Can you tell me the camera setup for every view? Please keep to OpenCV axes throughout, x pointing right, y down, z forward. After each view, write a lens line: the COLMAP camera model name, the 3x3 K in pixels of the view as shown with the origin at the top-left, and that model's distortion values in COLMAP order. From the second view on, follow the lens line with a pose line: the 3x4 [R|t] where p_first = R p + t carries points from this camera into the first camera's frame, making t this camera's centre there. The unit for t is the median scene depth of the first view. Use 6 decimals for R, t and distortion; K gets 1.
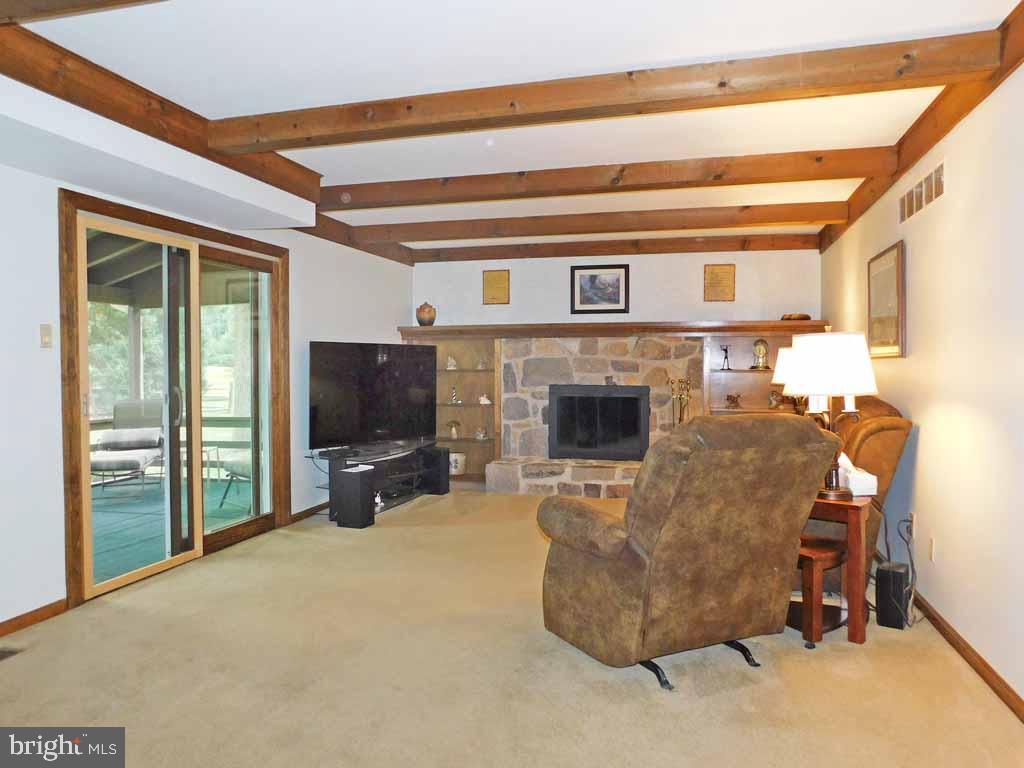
lens RADIAL K [[720.0, 0, 512.0], [0, 720.0, 384.0], [0, 0, 1]] dist [-0.051259, 0.001893]
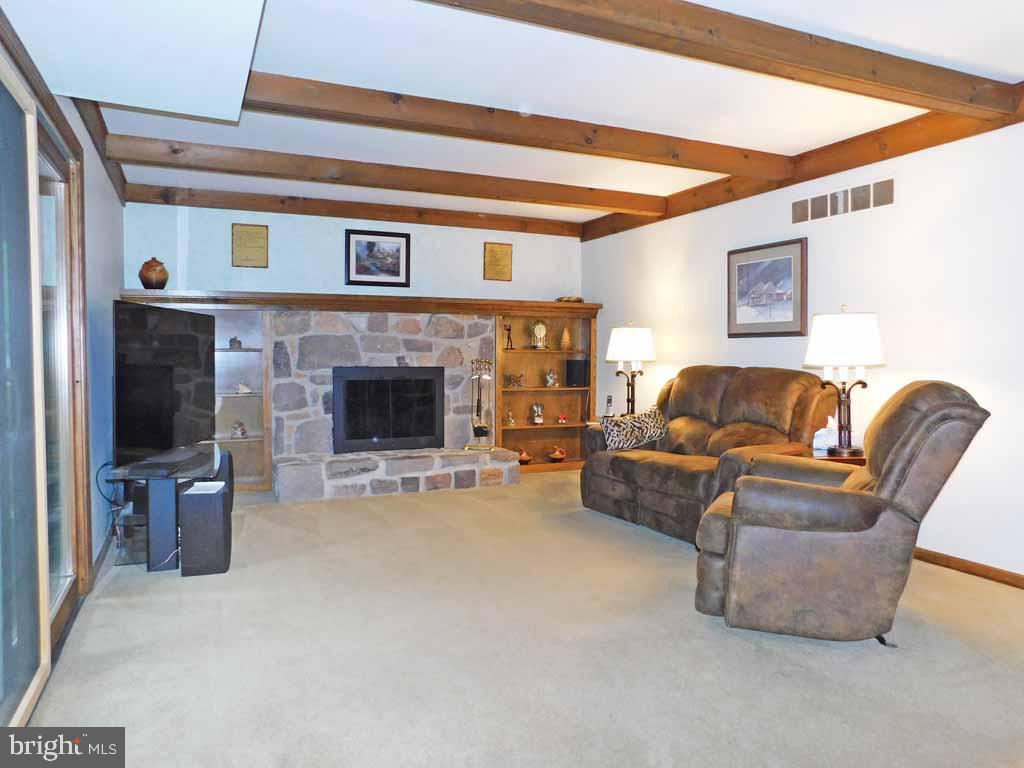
lens RADIAL K [[720.0, 0, 512.0], [0, 720.0, 384.0], [0, 0, 1]] dist [-0.051259, 0.001893]
pose [[0.766770, -0.026383, 0.641380, -0.329261], [0.015061, 0.999619, 0.023114, 0.004810], [-0.641745, -0.008063, 0.766875, 0.218256]]
